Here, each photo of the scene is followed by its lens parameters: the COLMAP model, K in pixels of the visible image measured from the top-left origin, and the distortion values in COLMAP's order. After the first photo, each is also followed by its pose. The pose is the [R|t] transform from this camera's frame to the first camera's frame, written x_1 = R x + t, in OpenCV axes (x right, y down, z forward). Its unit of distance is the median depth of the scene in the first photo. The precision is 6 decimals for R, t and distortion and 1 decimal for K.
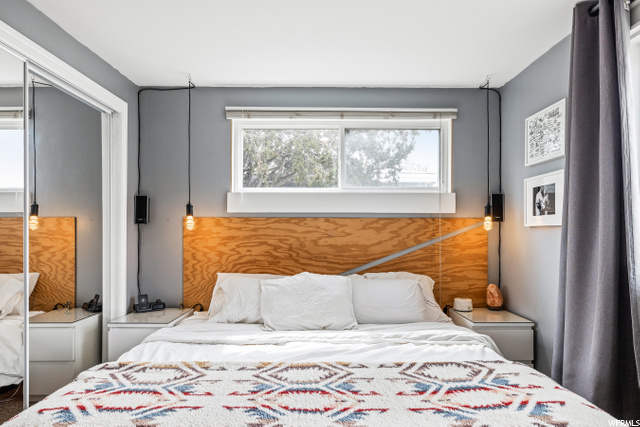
lens RADIAL K [[366.7, 0, 335.2], [0, 366.7, 231.0], [0, 0, 1]] dist [-0.003156, -0.001166]
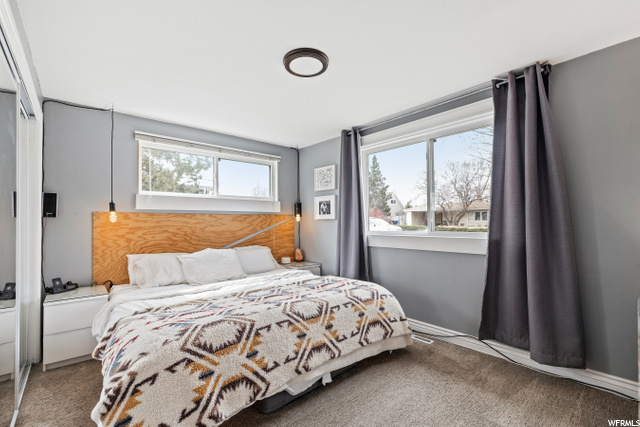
lens RADIAL K [[272.2, 0, 318.6], [0, 272.2, 216.7], [0, 0, 1]] dist [0.004535, 0.000628]
pose [[0.767234, 0.005540, 0.641344, -0.476804], [0.006648, 0.999840, -0.016589, -0.002431], [-0.641333, 0.016991, 0.767074, -0.219578]]
